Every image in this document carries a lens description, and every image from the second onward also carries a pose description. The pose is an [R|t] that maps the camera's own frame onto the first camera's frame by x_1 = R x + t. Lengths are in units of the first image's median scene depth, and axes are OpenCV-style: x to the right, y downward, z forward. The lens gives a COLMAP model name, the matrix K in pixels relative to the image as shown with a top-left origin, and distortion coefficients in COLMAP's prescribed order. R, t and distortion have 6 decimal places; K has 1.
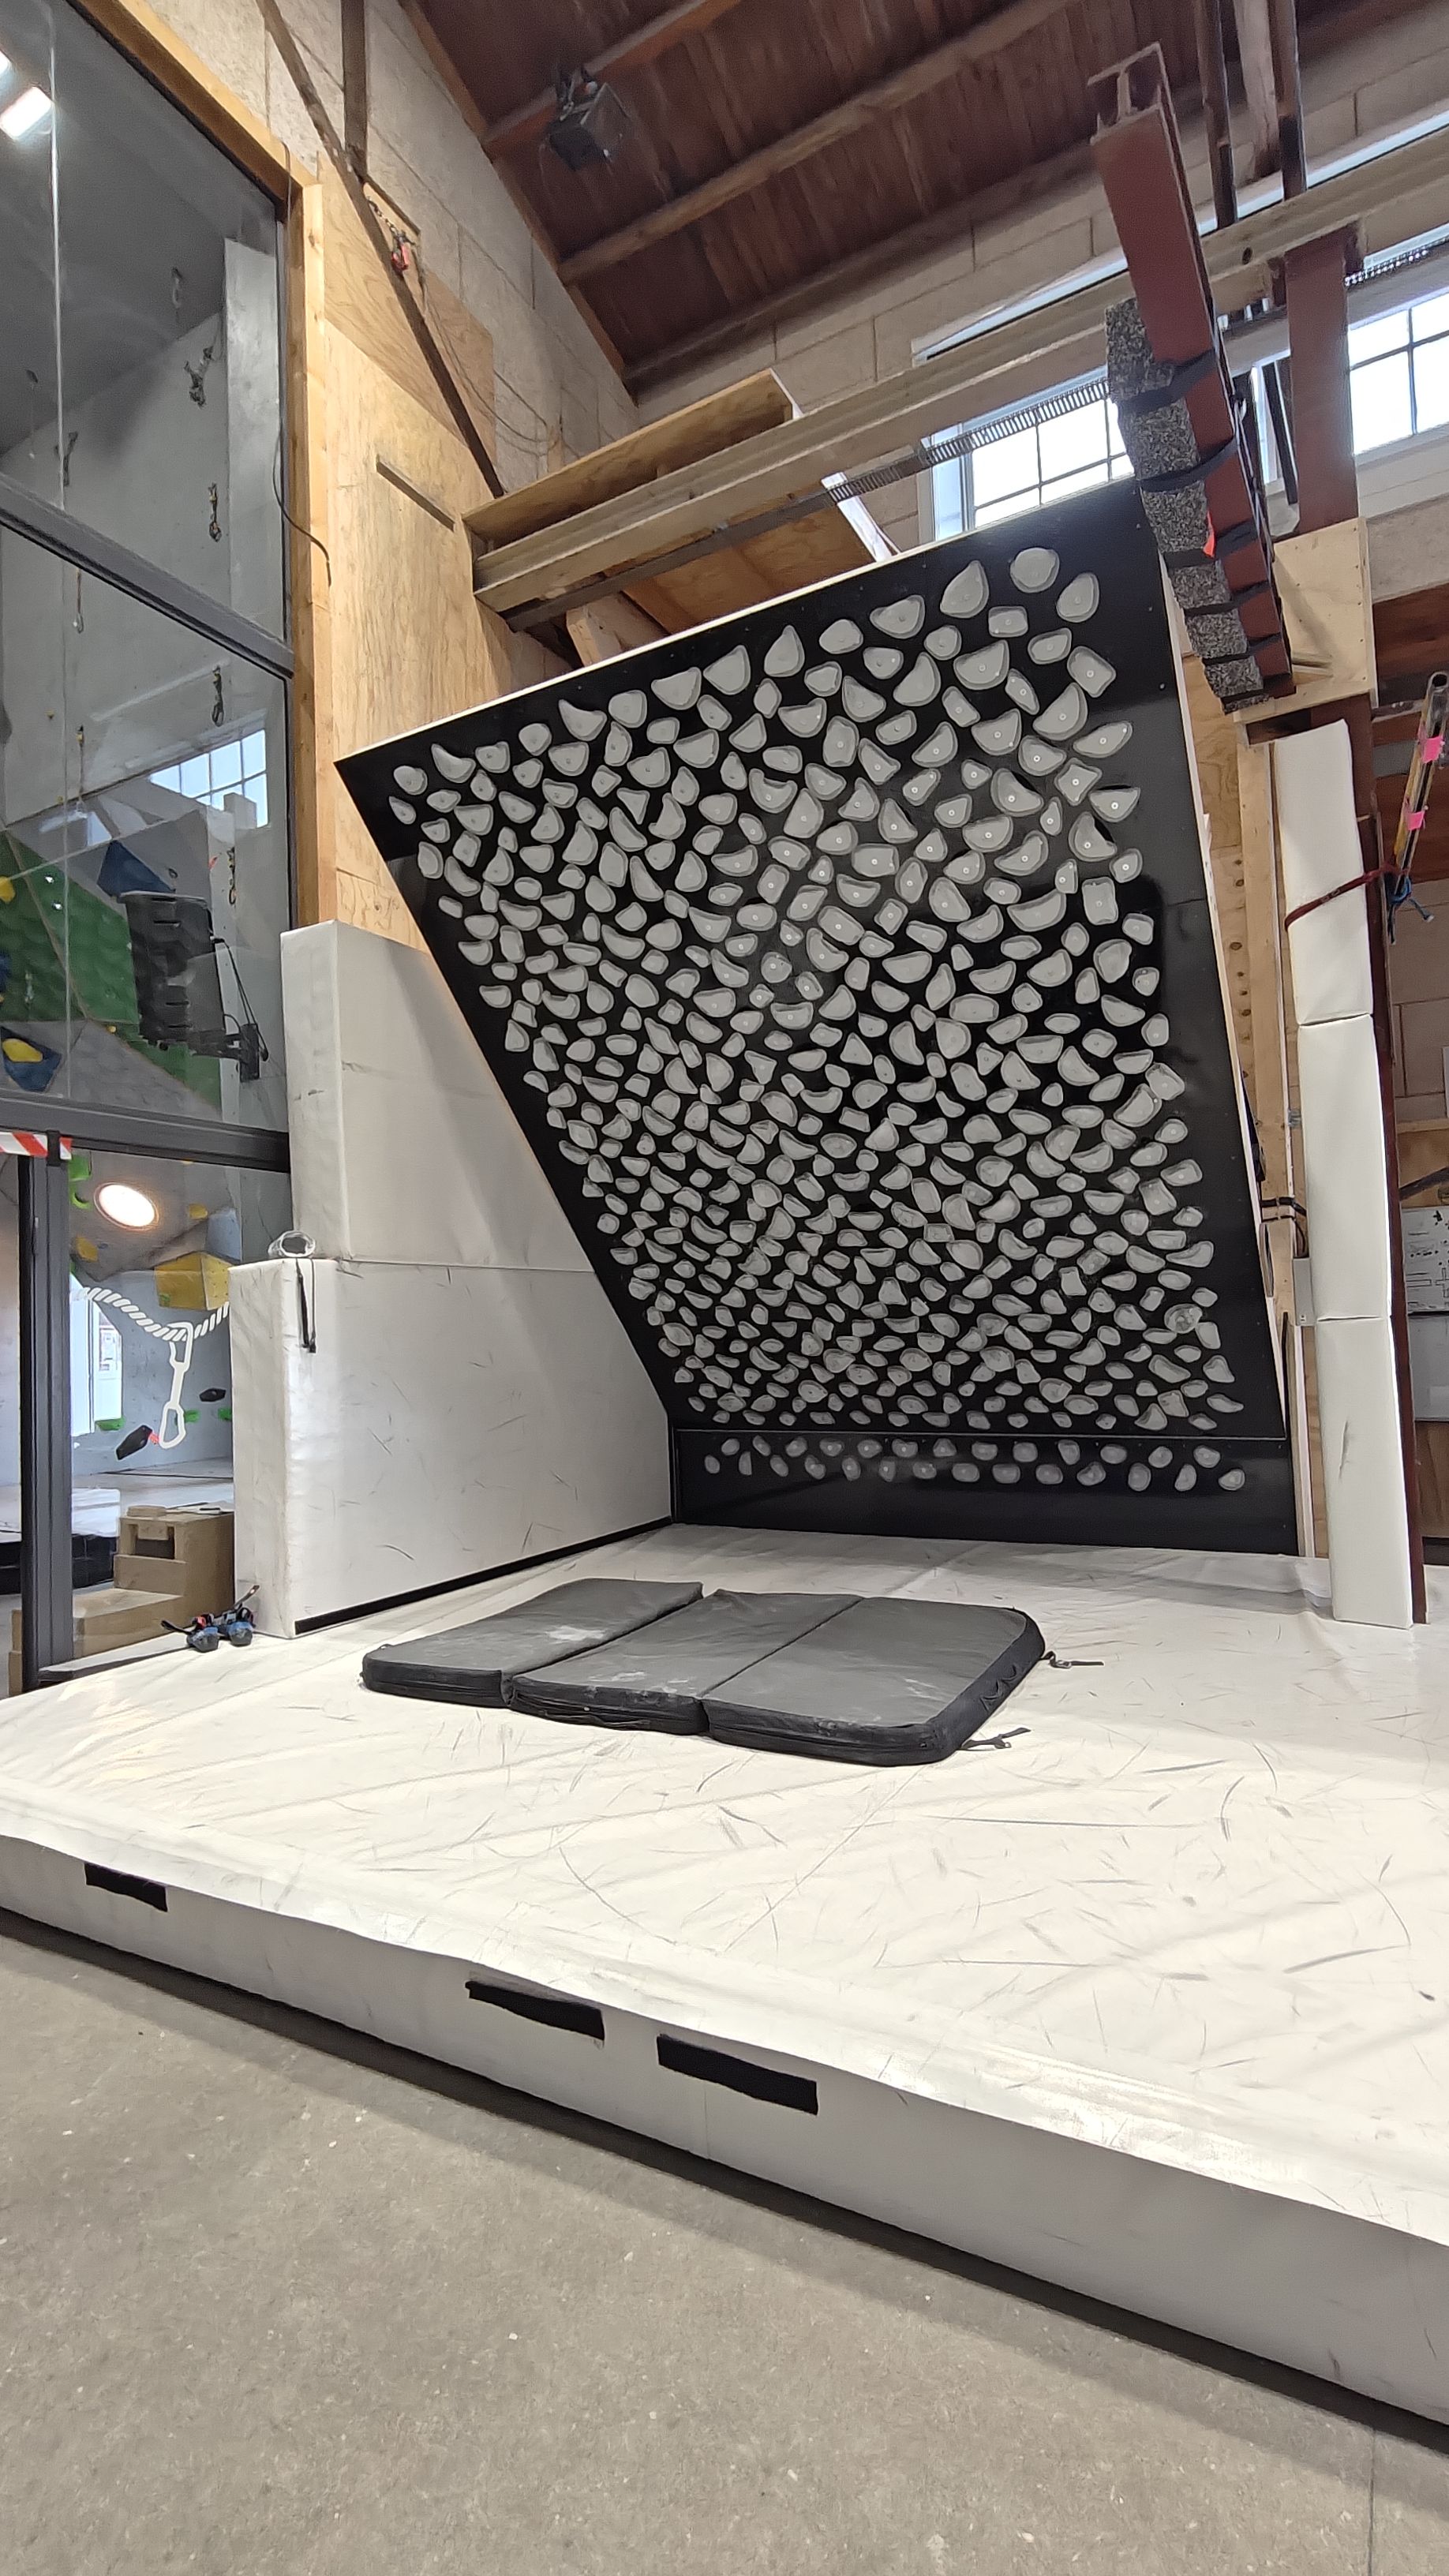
lens RADIAL K [[1194.4, 0, 724.5], [0, 1194.4, 1288.0], [0, 0, 1]] dist [-0.003174, -0.000574]
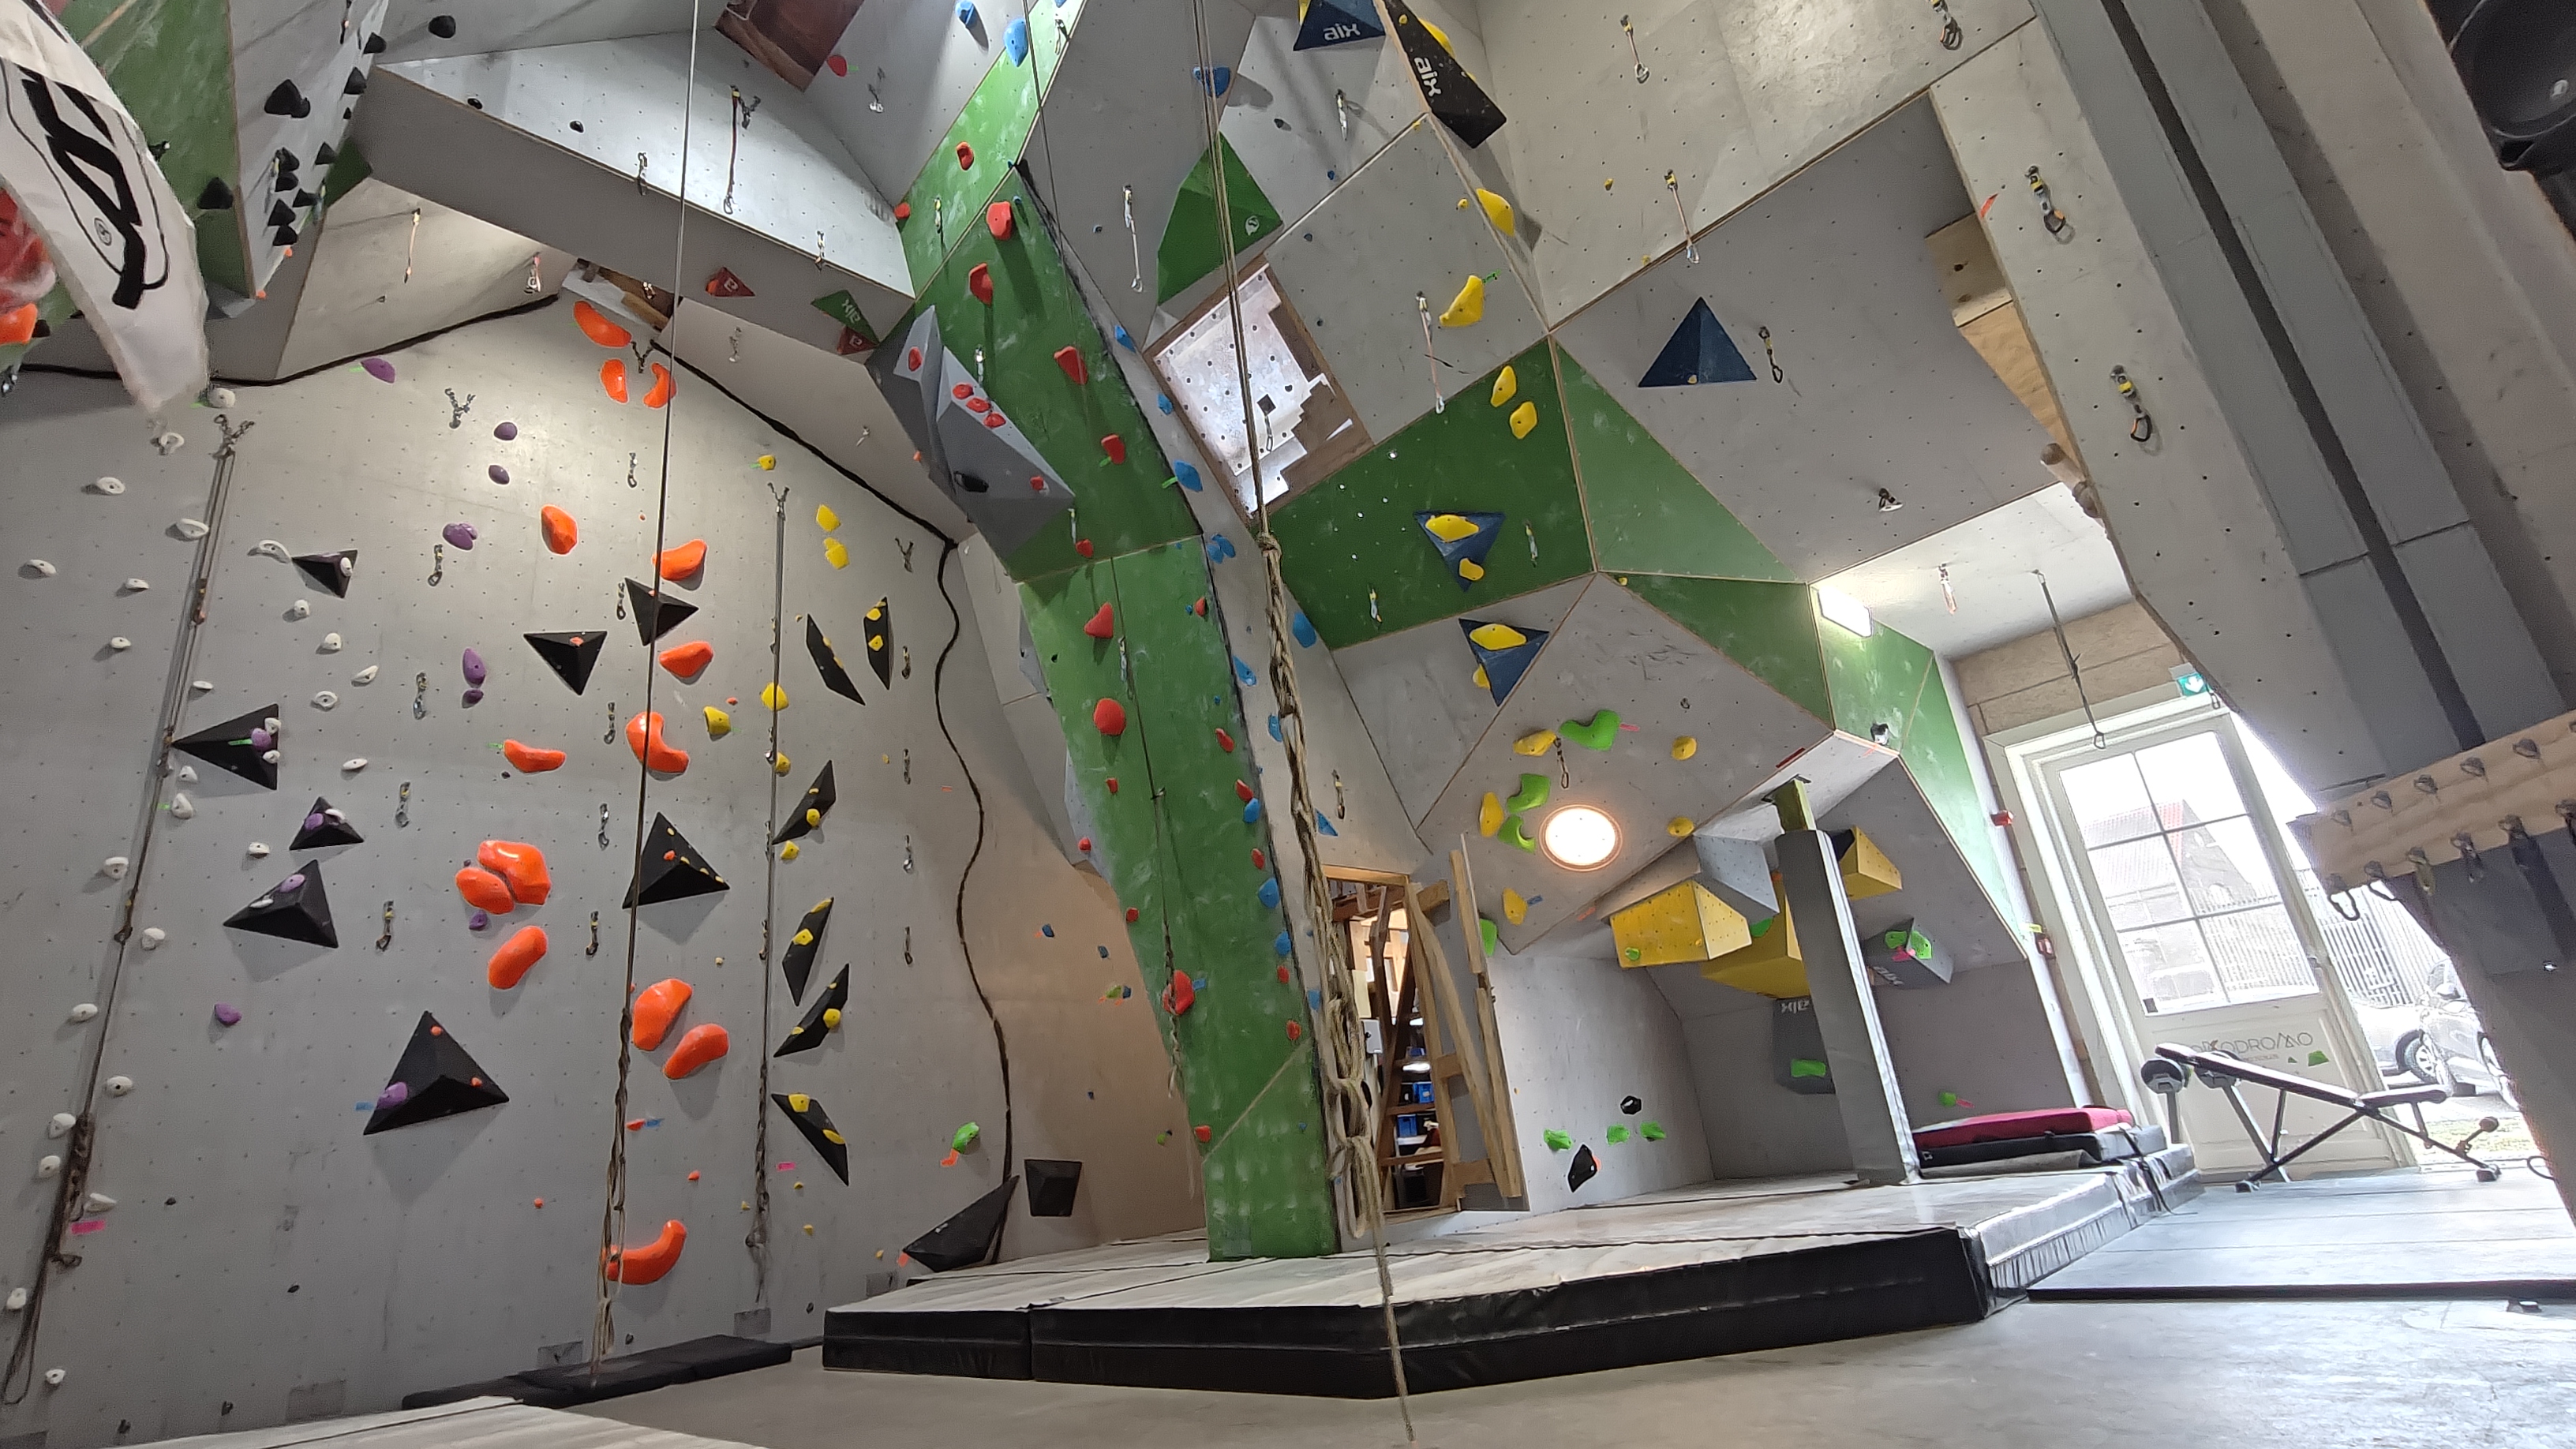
lens RADIAL K [[1194.4, 0, 1288.0], [0, 1194.4, 724.5], [0, 0, 1]] dist [-0.003174, -0.000574]
pose [[0.949586, -0.175351, -0.259883, -0.536939], [0.092548, 0.948798, -0.302023, 0.094096], [0.299537, 0.262745, 0.917193, 0.228140]]
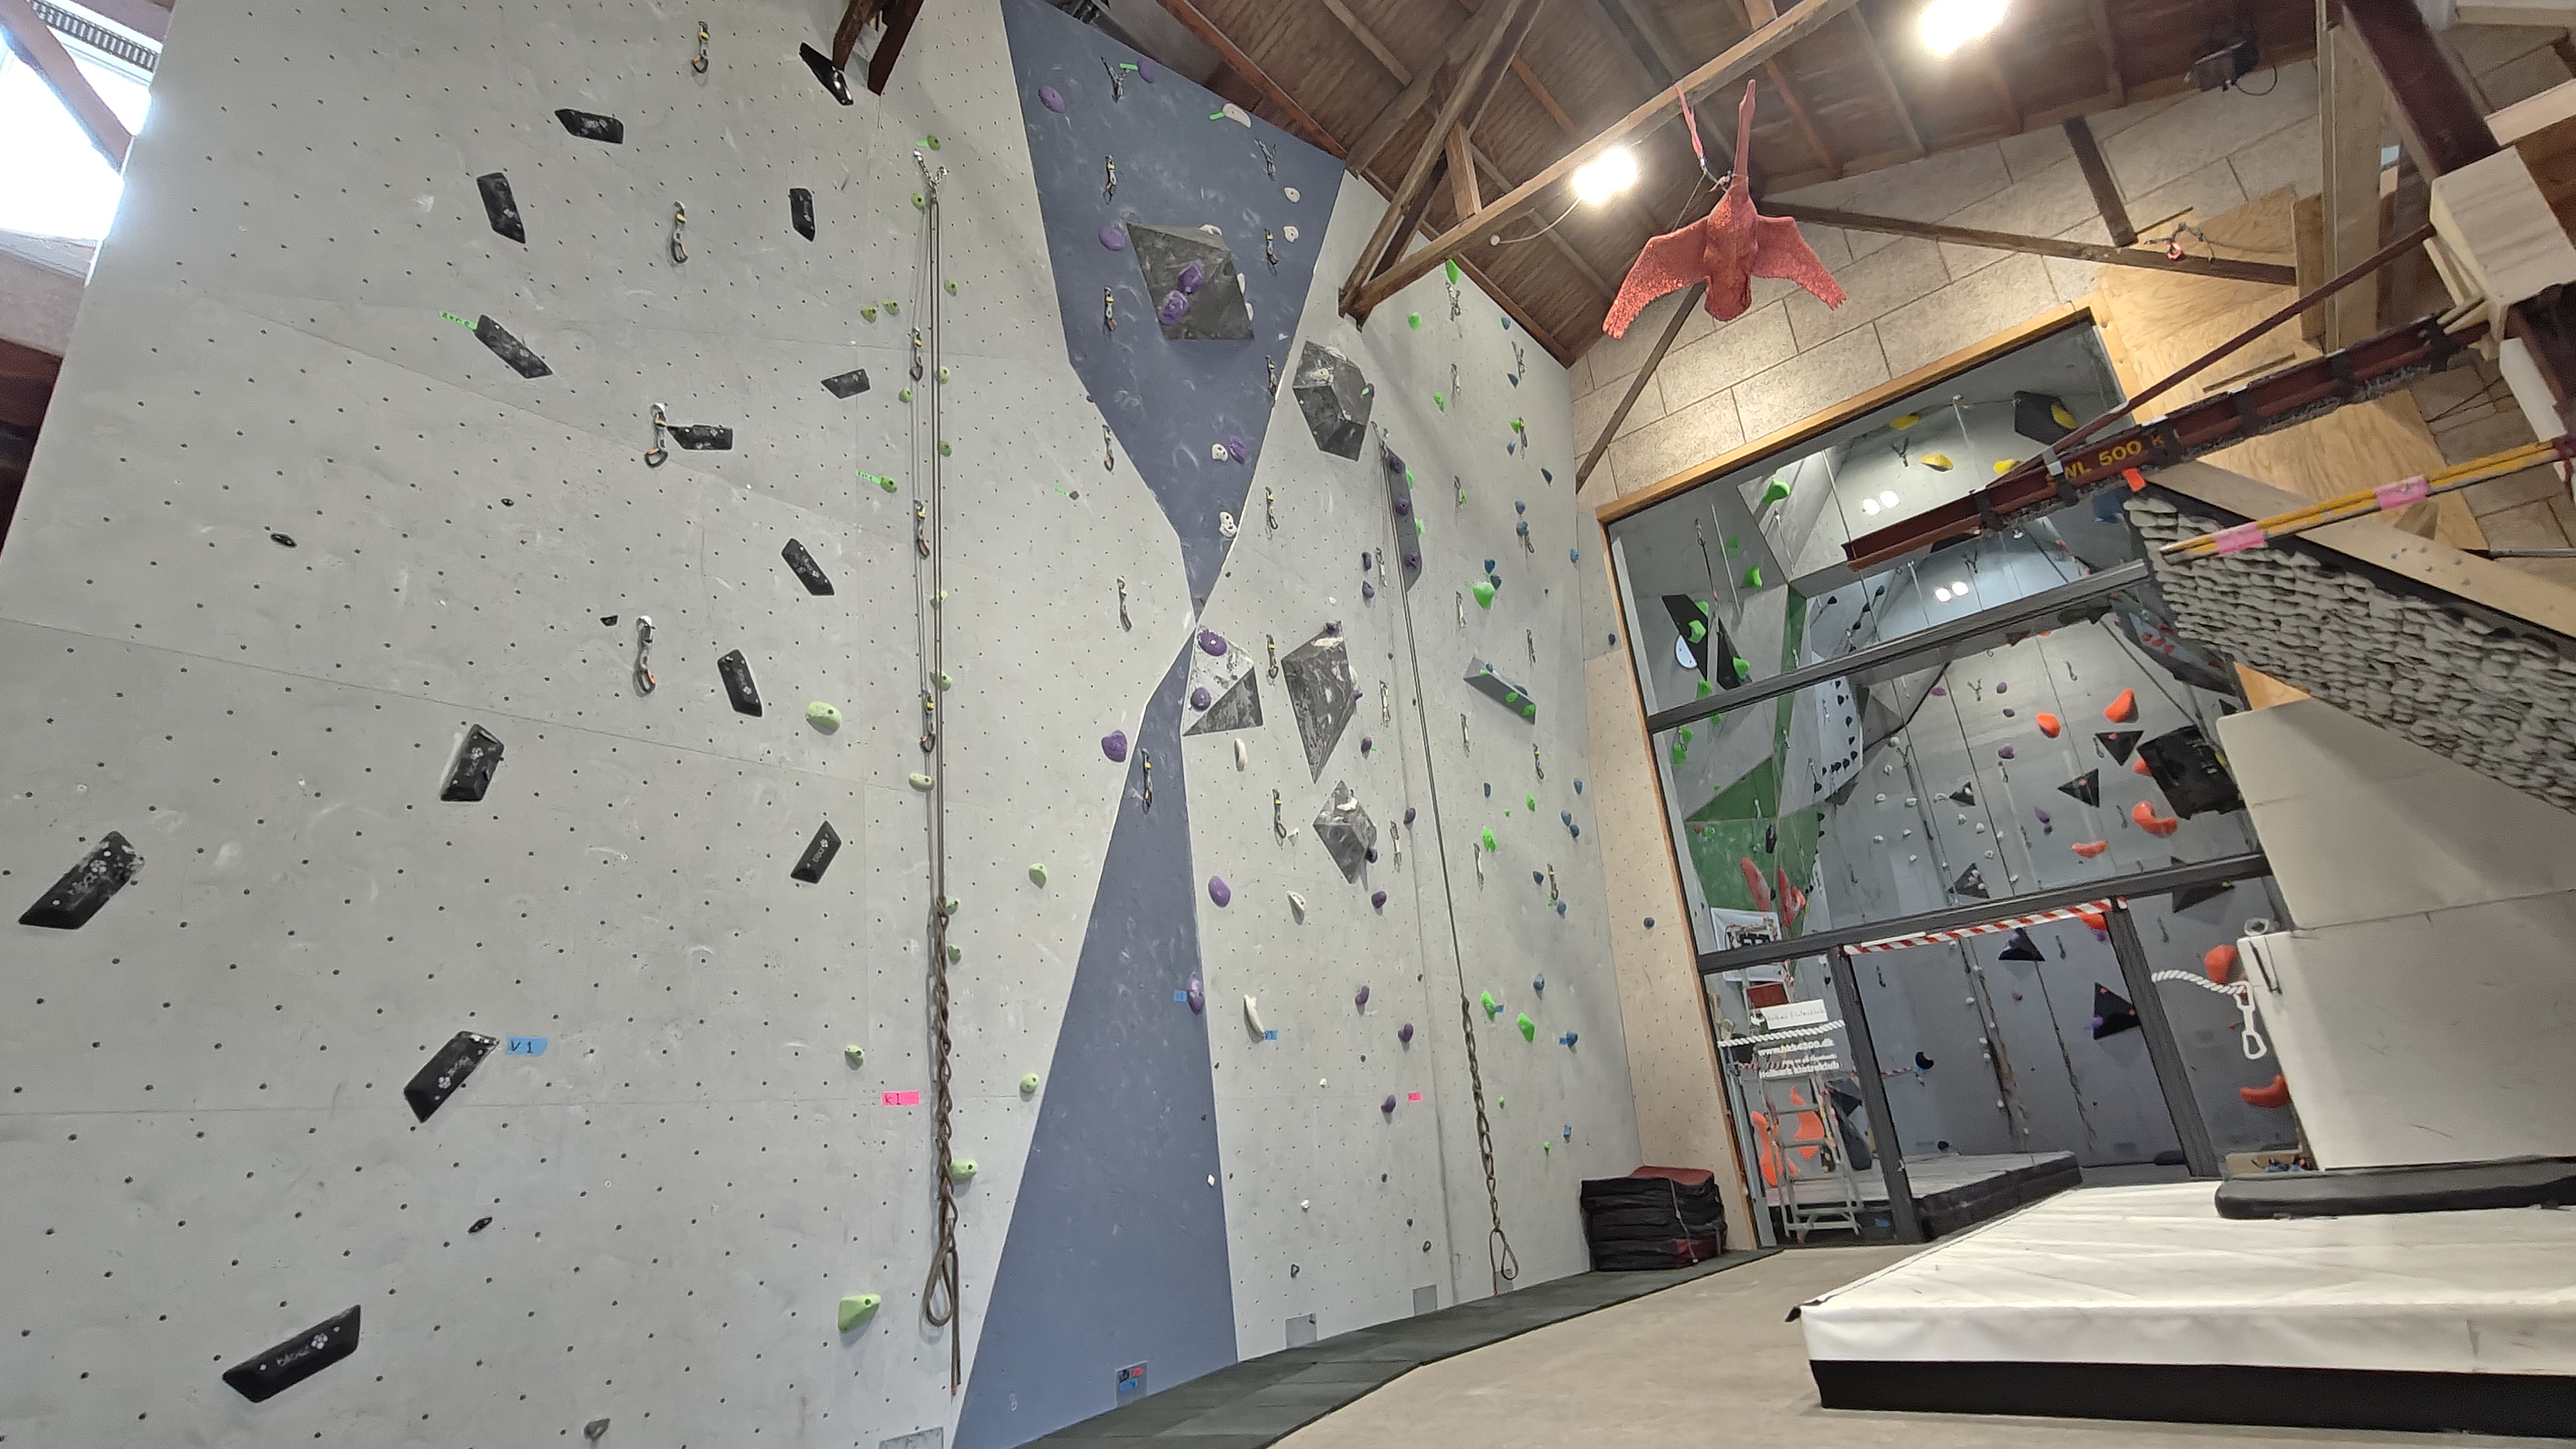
lens RADIAL K [[1194.4, 0, 1288.0], [0, 1194.4, 724.5], [0, 0, 1]] dist [-0.003174, -0.000574]
pose [[-0.196320, -0.294726, -0.935198, 0.749750], [0.129112, 0.937684, -0.322613, 0.029100], [0.972002, -0.184081, -0.146033, 0.007258]]
